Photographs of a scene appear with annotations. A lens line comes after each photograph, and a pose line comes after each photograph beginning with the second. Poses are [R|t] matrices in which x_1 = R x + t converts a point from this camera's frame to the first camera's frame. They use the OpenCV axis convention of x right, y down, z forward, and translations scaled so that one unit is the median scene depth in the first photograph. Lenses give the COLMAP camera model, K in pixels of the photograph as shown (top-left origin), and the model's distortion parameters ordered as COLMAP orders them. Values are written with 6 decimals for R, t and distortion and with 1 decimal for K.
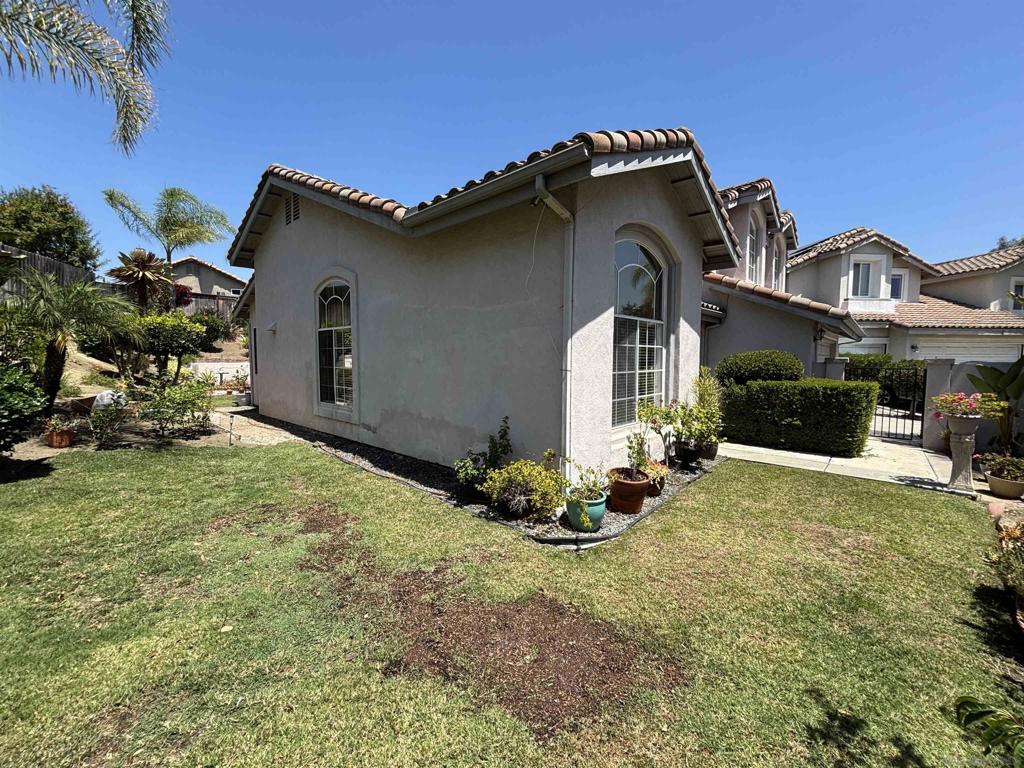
lens RADIAL K [[411.1, 0, 510.9], [0, 411.1, 385.6], [0, 0, 1]] dist [0.002909, -0.000223]
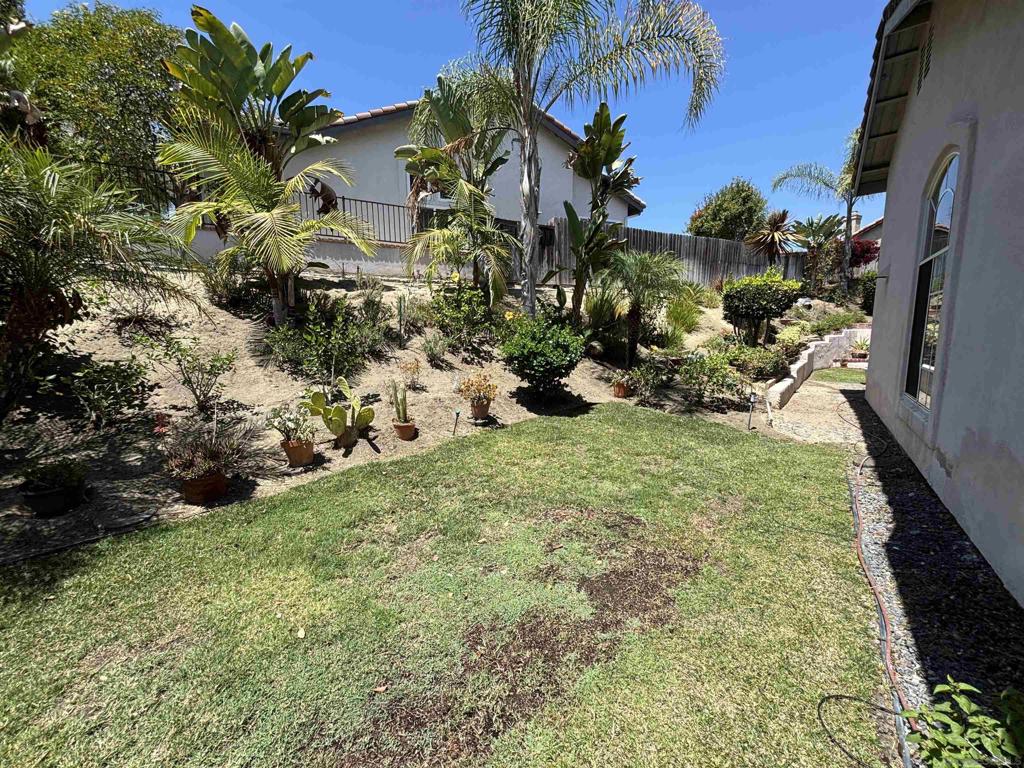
lens RADIAL K [[411.1, 0, 510.9], [0, 411.1, 385.6], [0, 0, 1]] dist [0.002909, -0.000223]
pose [[0.119857, 0.126763, -0.984665, 0.049594], [-0.054406, 0.991163, 0.120977, -0.012821], [0.991299, 0.039072, 0.125694, 0.566473]]
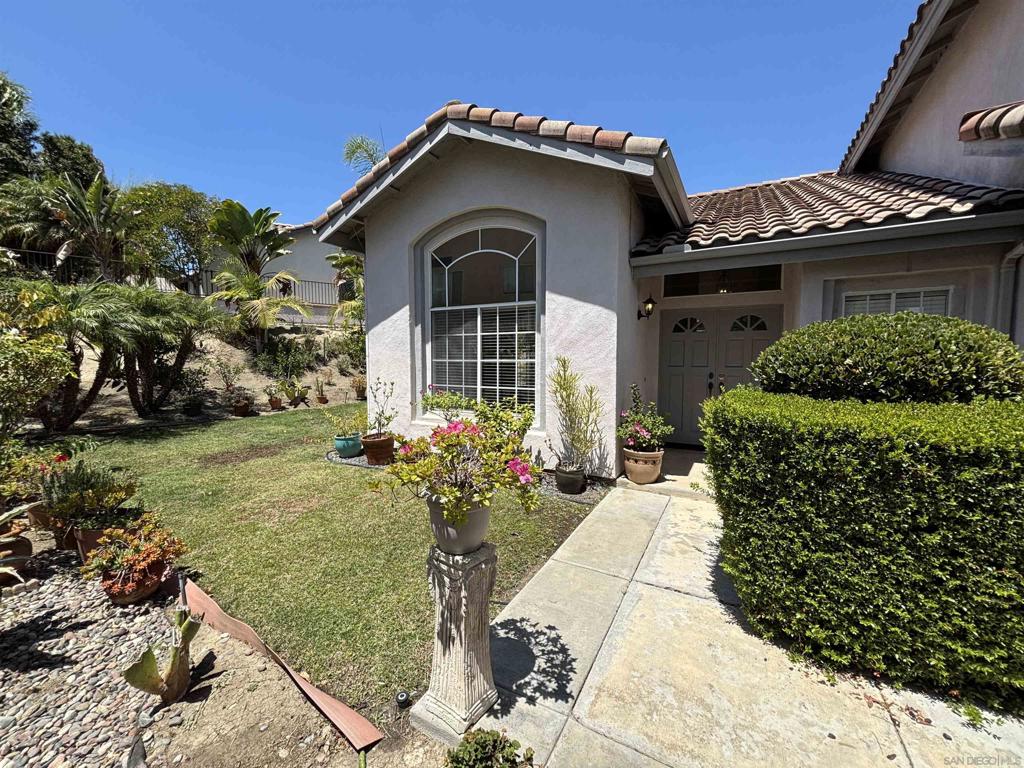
lens RADIAL K [[411.1, 0, 510.9], [0, 411.1, 385.6], [0, 0, 1]] dist [0.002909, -0.000223]
pose [[0.238058, 0.067412, -0.968909, 1.222762], [-0.065975, 0.996407, 0.053115, -0.034473], [0.969008, 0.051279, 0.241650, 0.836843]]
